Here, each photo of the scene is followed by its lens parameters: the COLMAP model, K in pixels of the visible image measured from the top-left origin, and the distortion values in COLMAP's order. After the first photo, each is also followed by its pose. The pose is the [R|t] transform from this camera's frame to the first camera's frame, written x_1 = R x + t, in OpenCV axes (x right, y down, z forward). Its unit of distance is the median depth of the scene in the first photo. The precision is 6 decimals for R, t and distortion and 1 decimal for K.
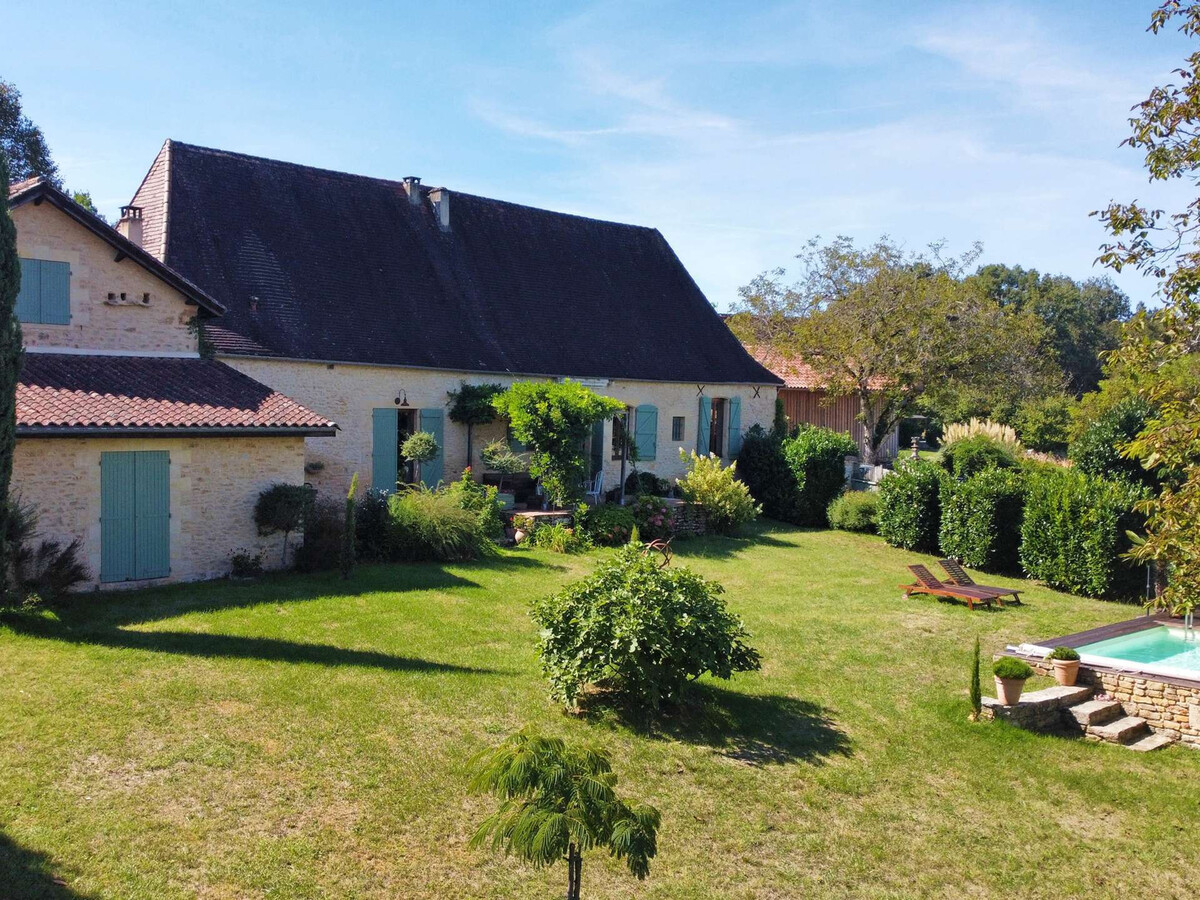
lens RADIAL K [[1203.5, 0, 600.0], [0, 1203.5, 450.0], [0, 0, 1]] dist [-0.009572, -0.036001]
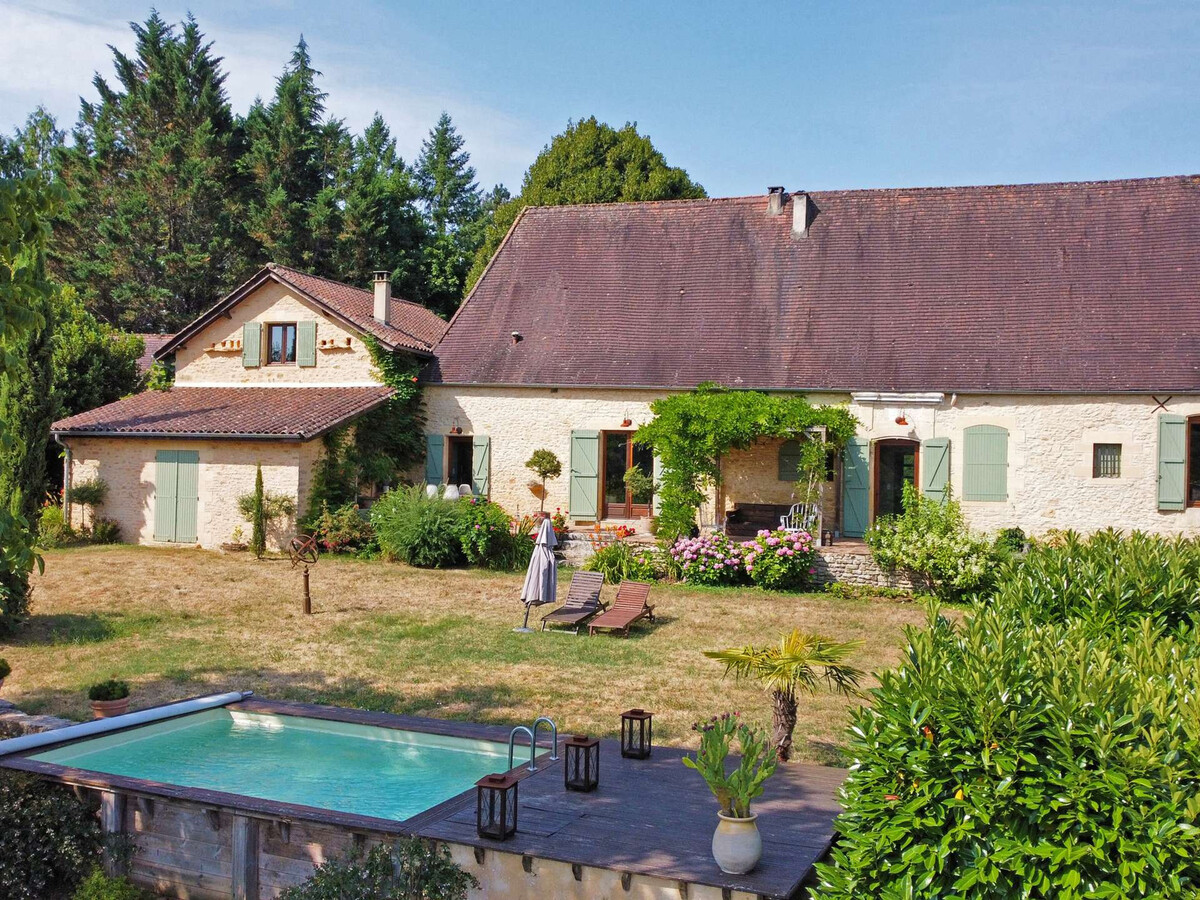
lens RADIAL K [[1203.5, 0, 600.0], [0, 1203.5, 450.0], [0, 0, 1]] dist [-0.009572, -0.036001]
pose [[0.424519, -0.010561, -0.905357, 0.914628], [-0.045441, 0.998423, -0.032954, 0.019936], [0.904278, 0.055130, 0.423370, 0.713879]]
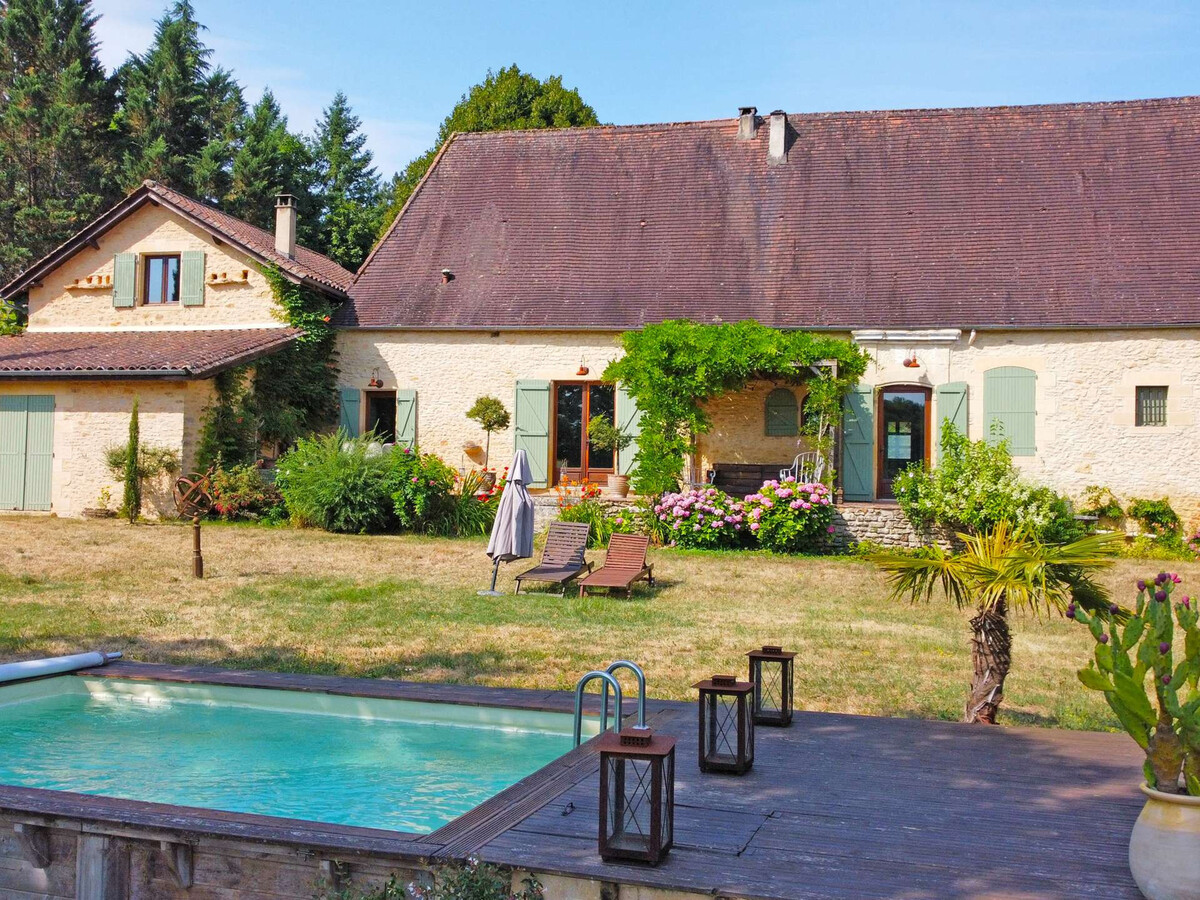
lens RADIAL K [[1203.5, 0, 600.0], [0, 1203.5, 450.0], [0, 0, 1]] dist [-0.009572, -0.036001]
pose [[0.508855, -0.032581, -0.860235, 0.704848], [-0.039627, 0.997338, -0.061214, 0.082530], [0.859940, 0.065238, 0.506209, 0.751220]]
